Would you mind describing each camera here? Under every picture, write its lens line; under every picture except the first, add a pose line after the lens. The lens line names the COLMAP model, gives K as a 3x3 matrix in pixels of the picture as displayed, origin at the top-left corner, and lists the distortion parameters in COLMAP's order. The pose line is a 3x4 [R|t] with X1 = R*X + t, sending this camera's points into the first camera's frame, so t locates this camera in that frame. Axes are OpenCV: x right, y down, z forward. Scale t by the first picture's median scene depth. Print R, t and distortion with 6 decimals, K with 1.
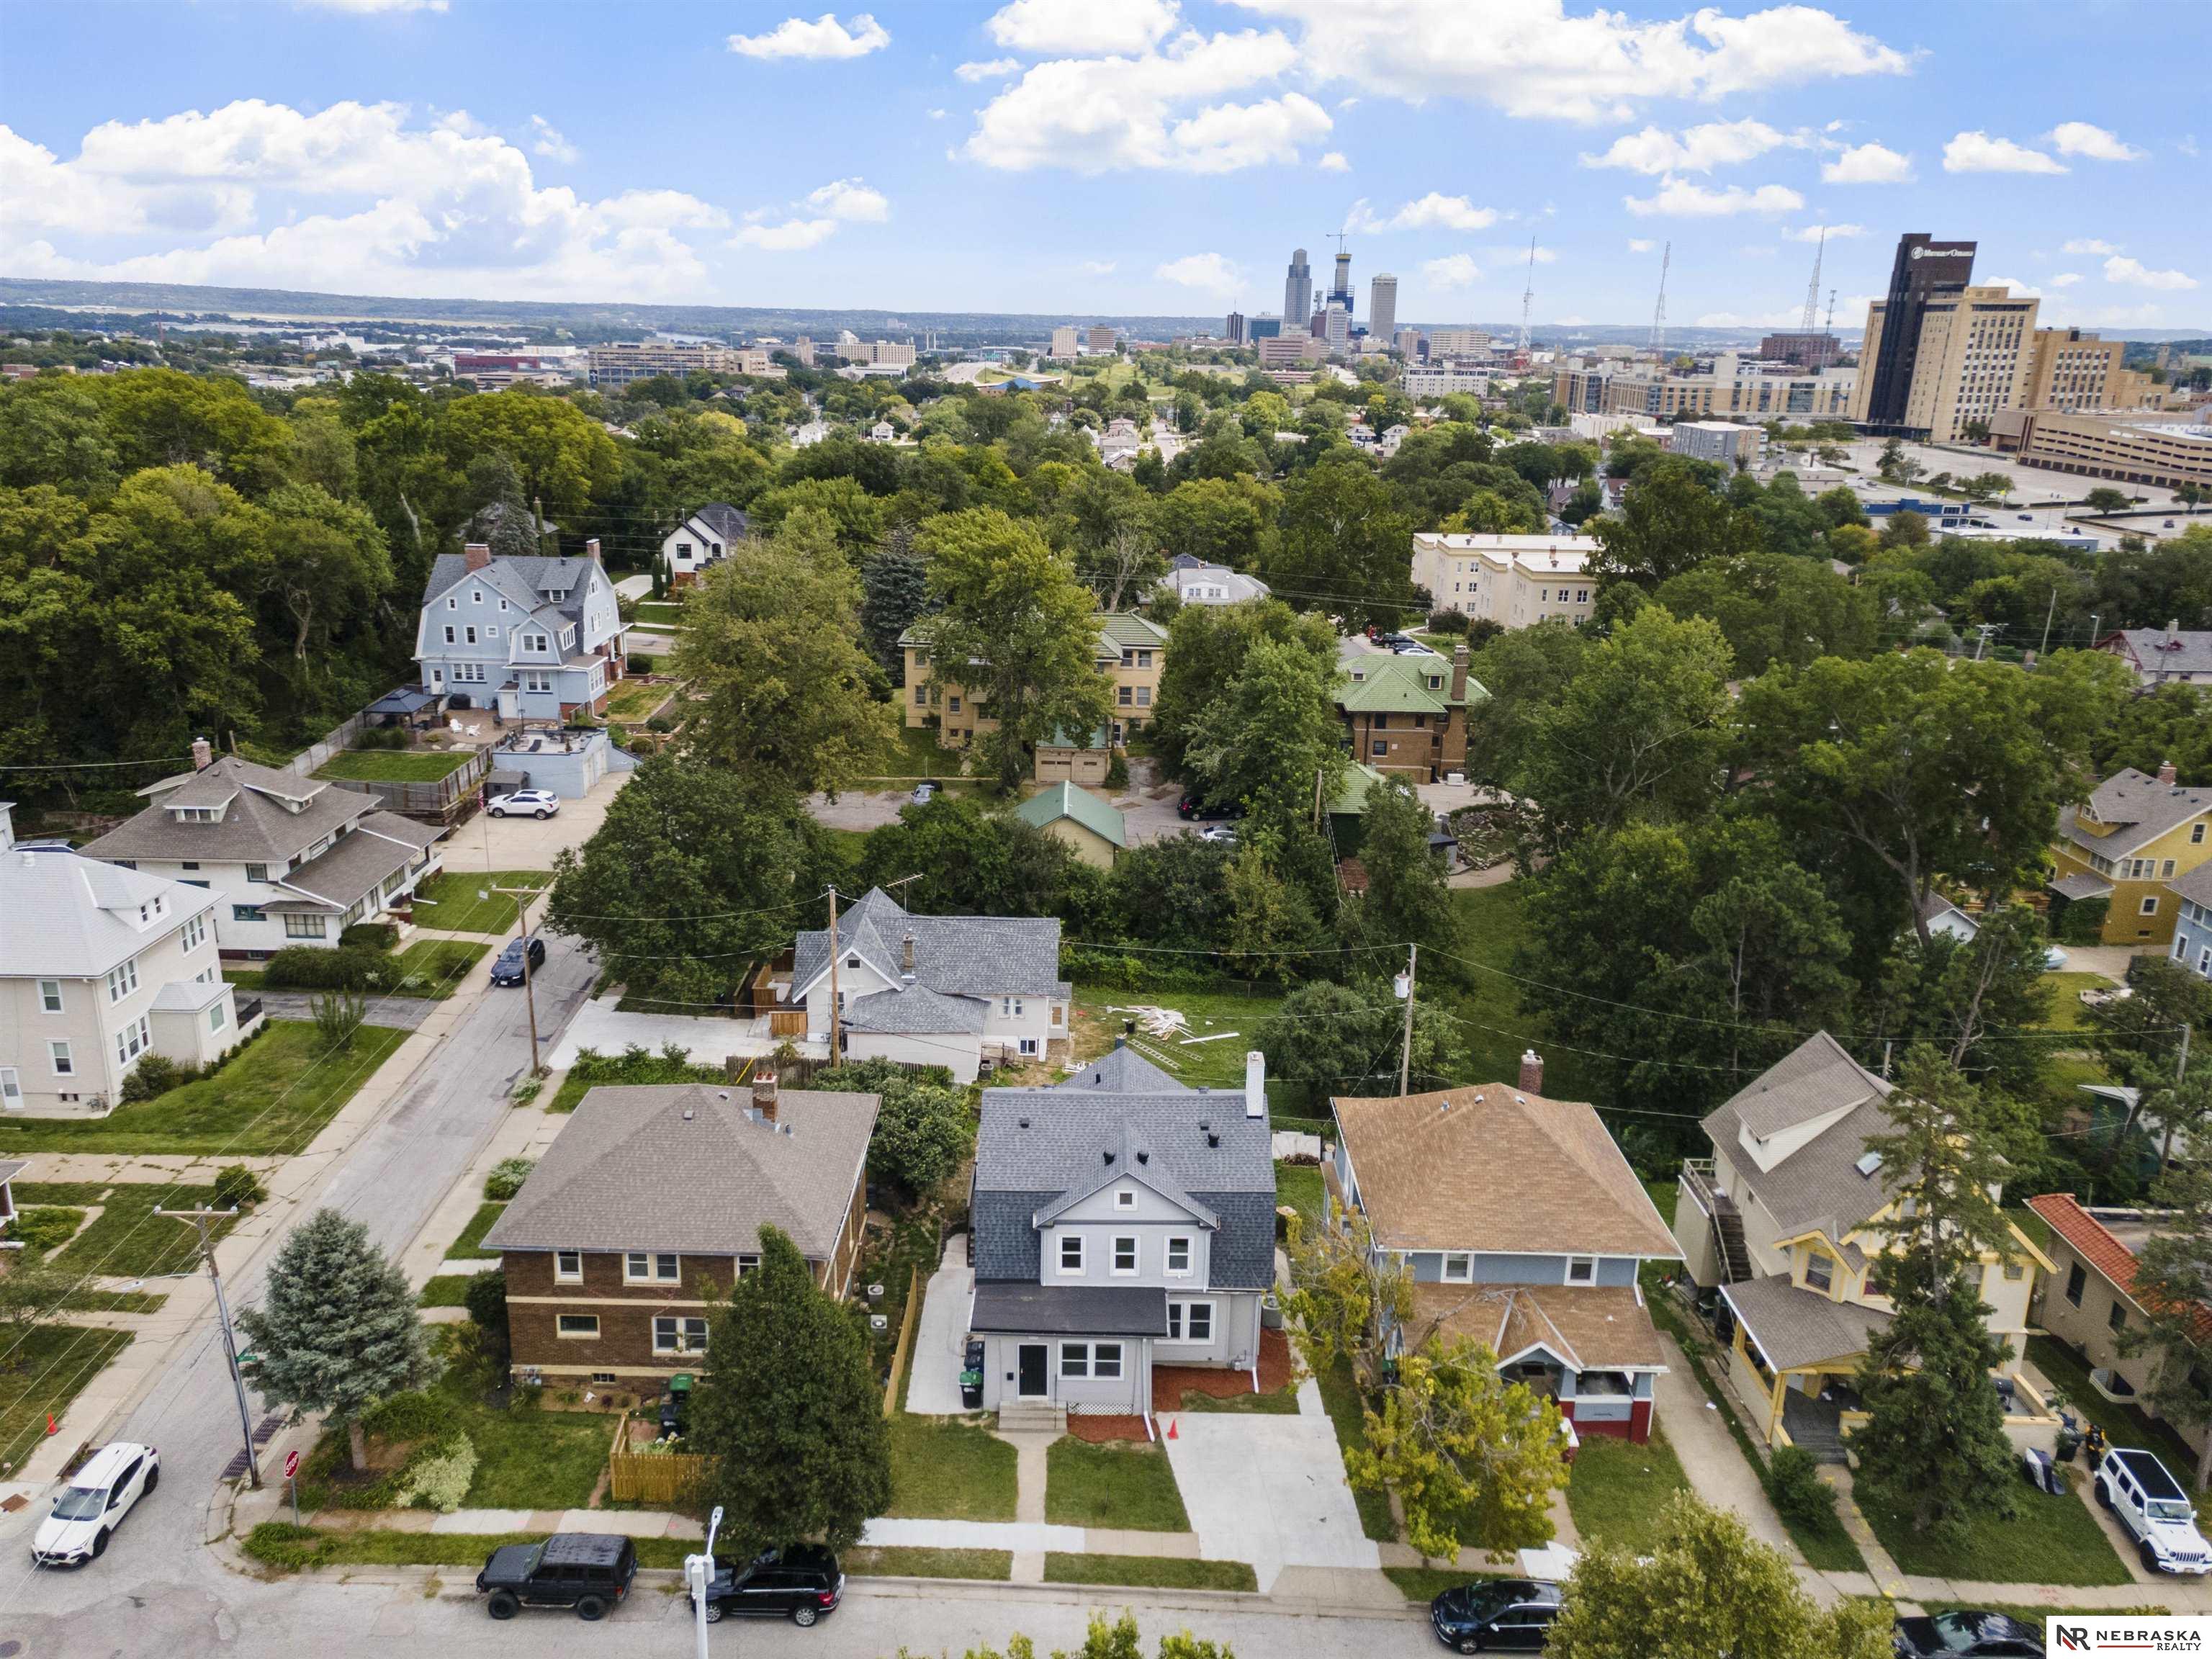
lens RADIAL K [[1604.7, 0, 1106.0], [0, 1604.7, 829.5], [0, 0, 1]] dist [0.022397, 0.045124]
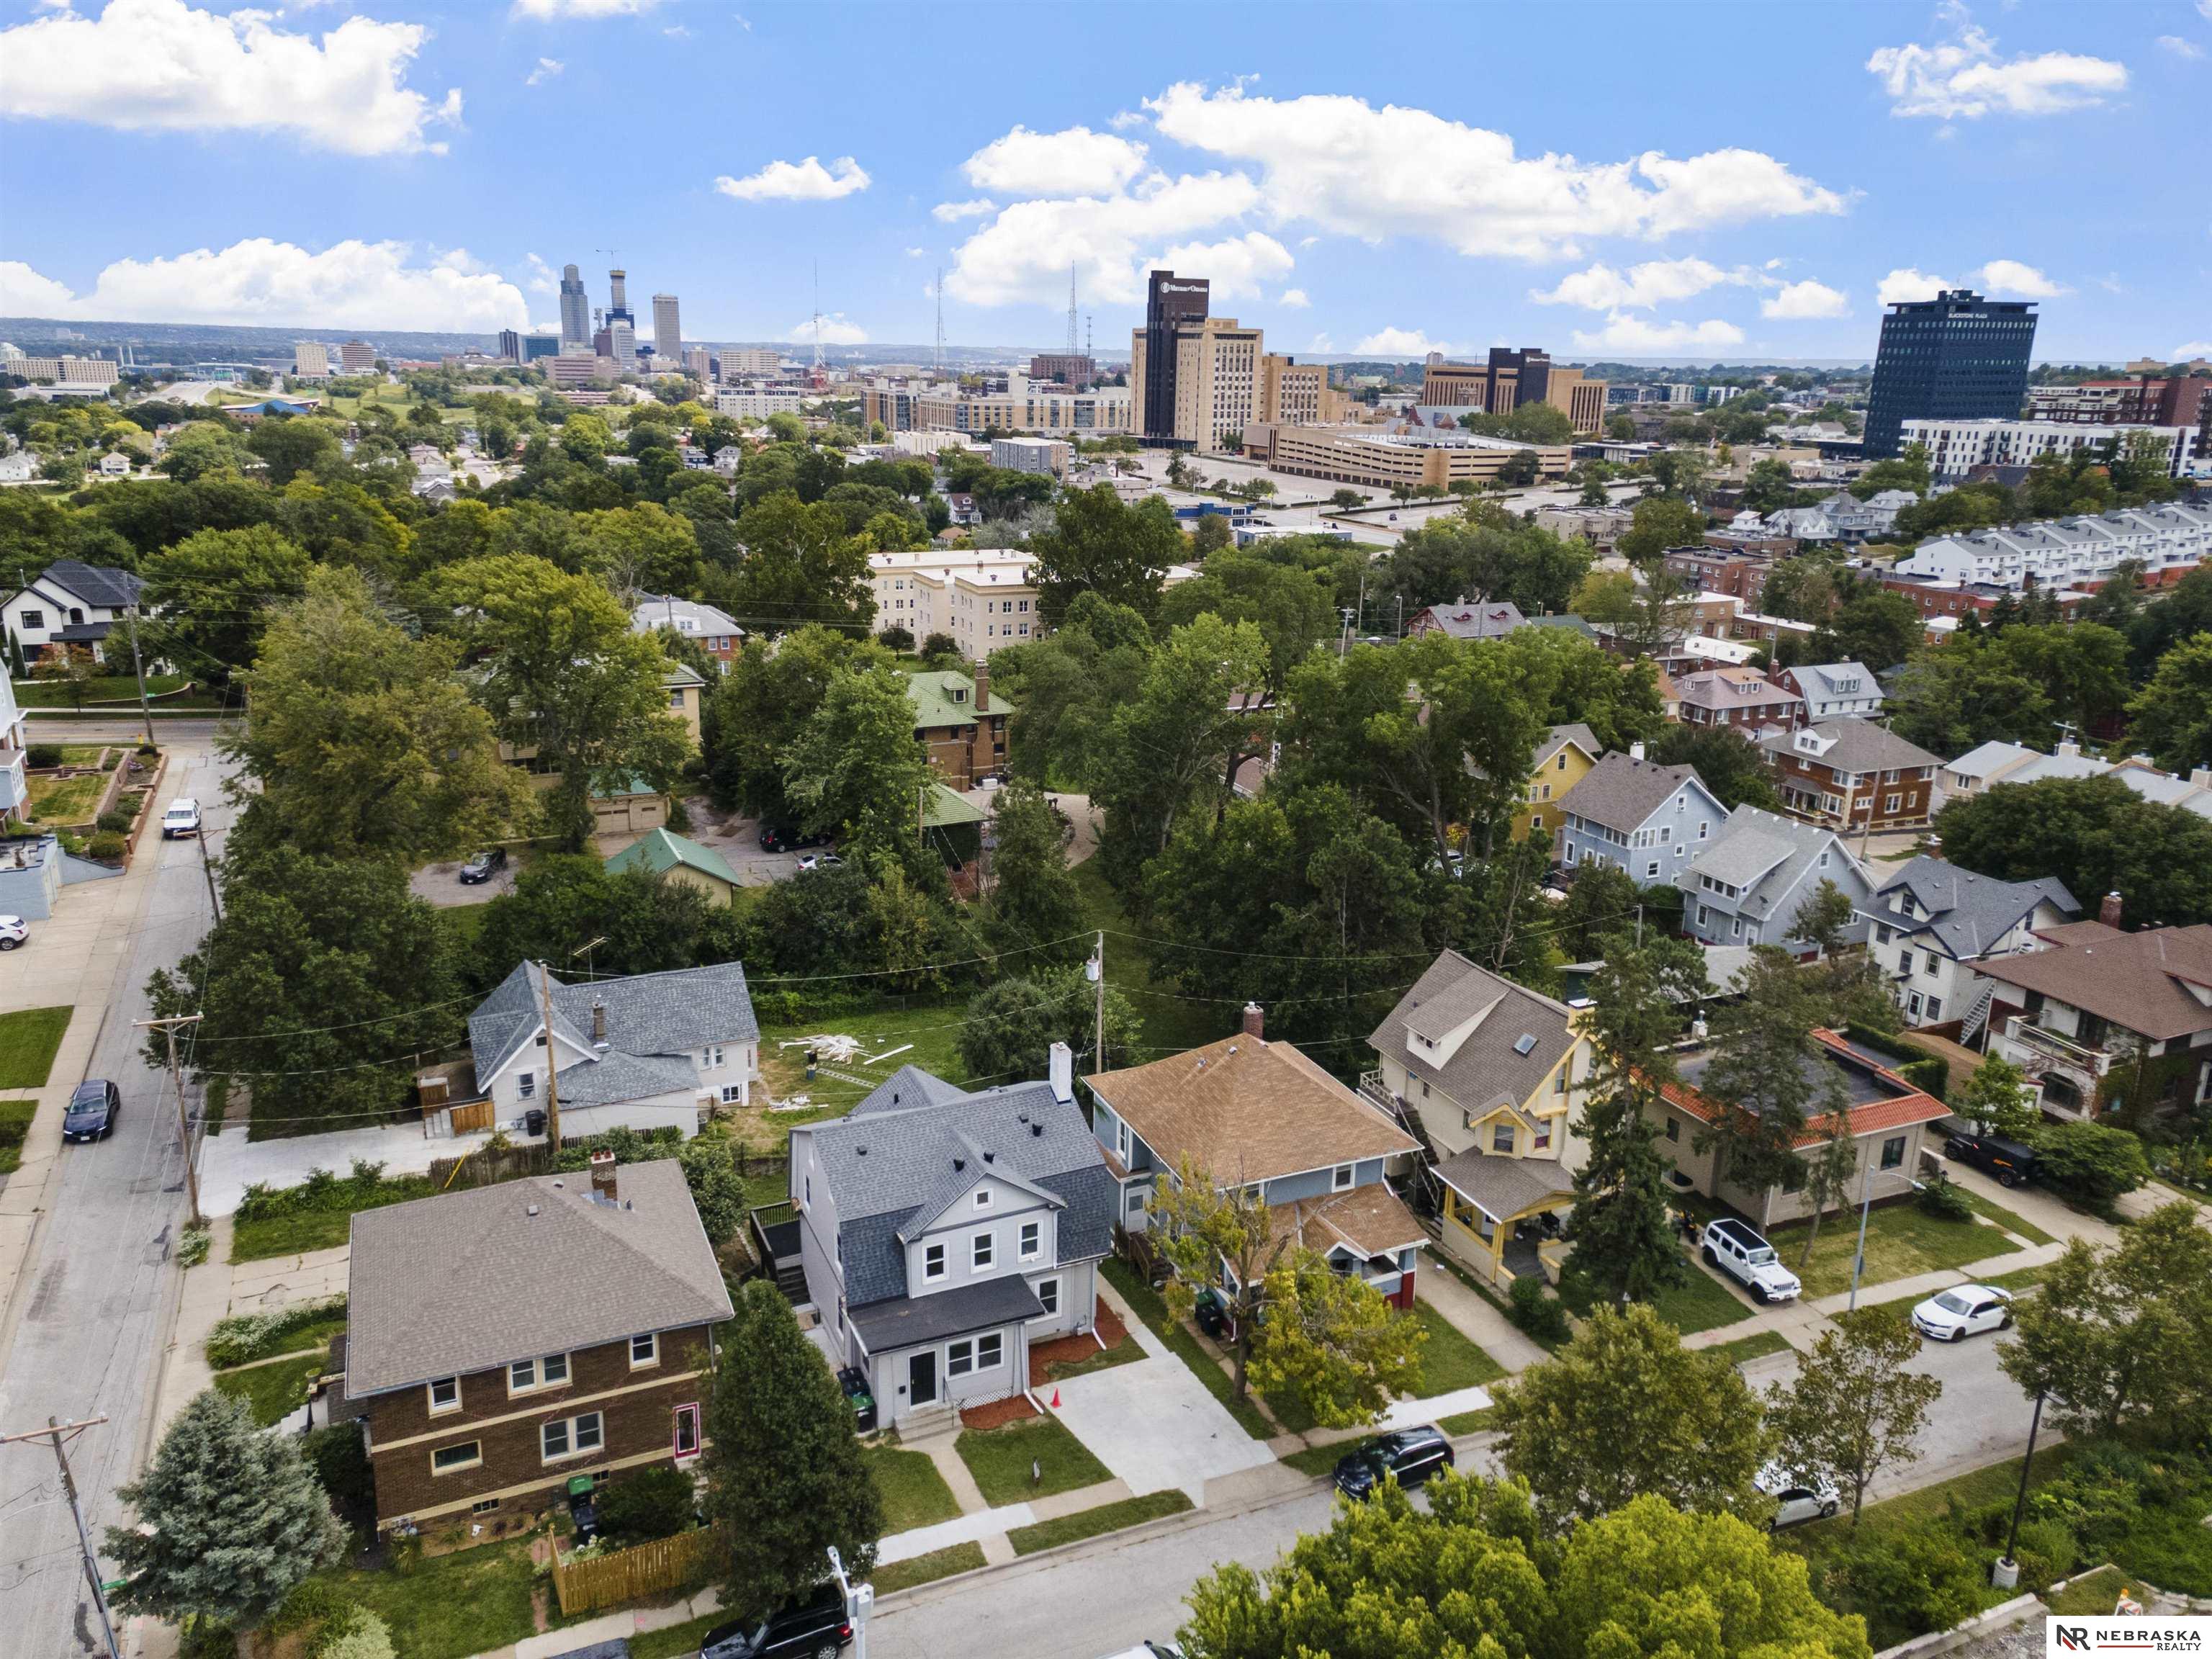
lens RADIAL K [[1607.6, 0, 1106.0], [0, 1607.6, 829.5], [0, 0, 1]] dist [0.016708, 0.057252]
pose [[0.910140, -0.121228, 0.396168, -0.208984], [0.125283, 0.991996, 0.015731, -0.013245], [-0.394904, 0.035316, 0.918043, -0.014740]]
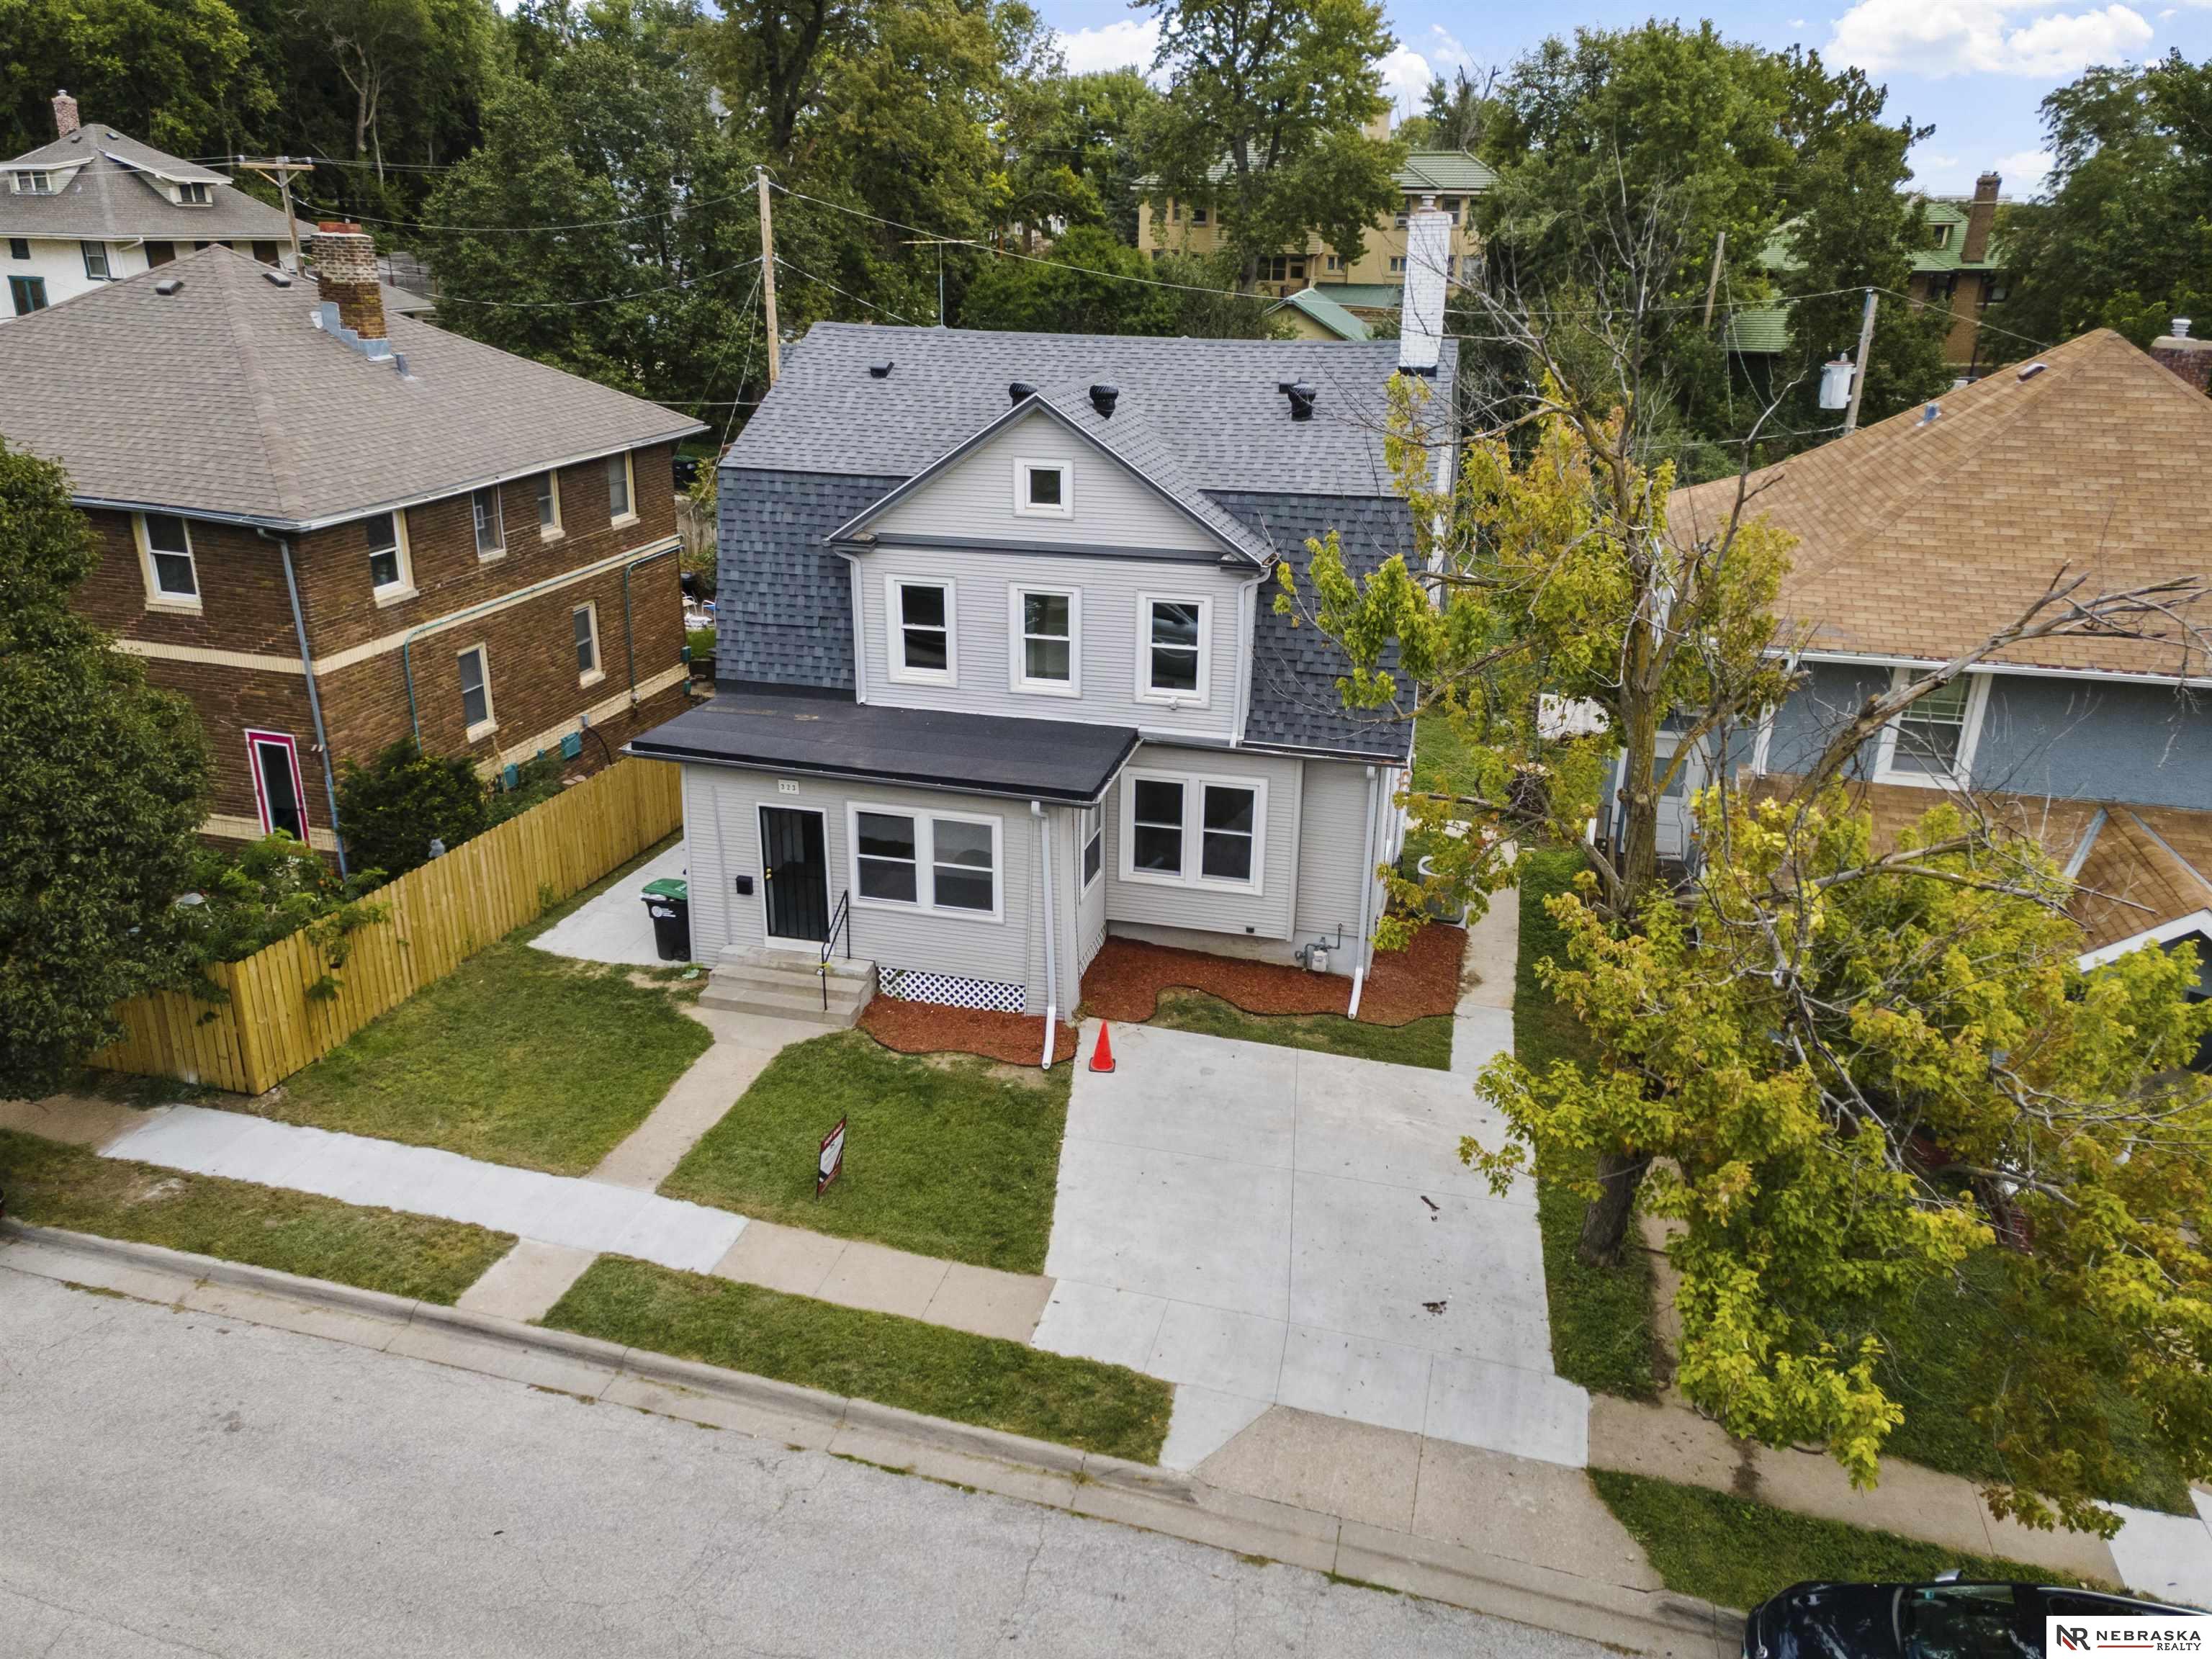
lens RADIAL K [[1601.6, 0, 1106.9], [0, 1601.6, 768.6], [0, 0, 1]] dist [0.039104, 0.002591]
pose [[0.968070, 0.074467, -0.239366, 0.088456], [-0.069965, 0.997177, 0.027261, 0.197020], [0.240720, -0.009643, 0.970547, 0.416468]]
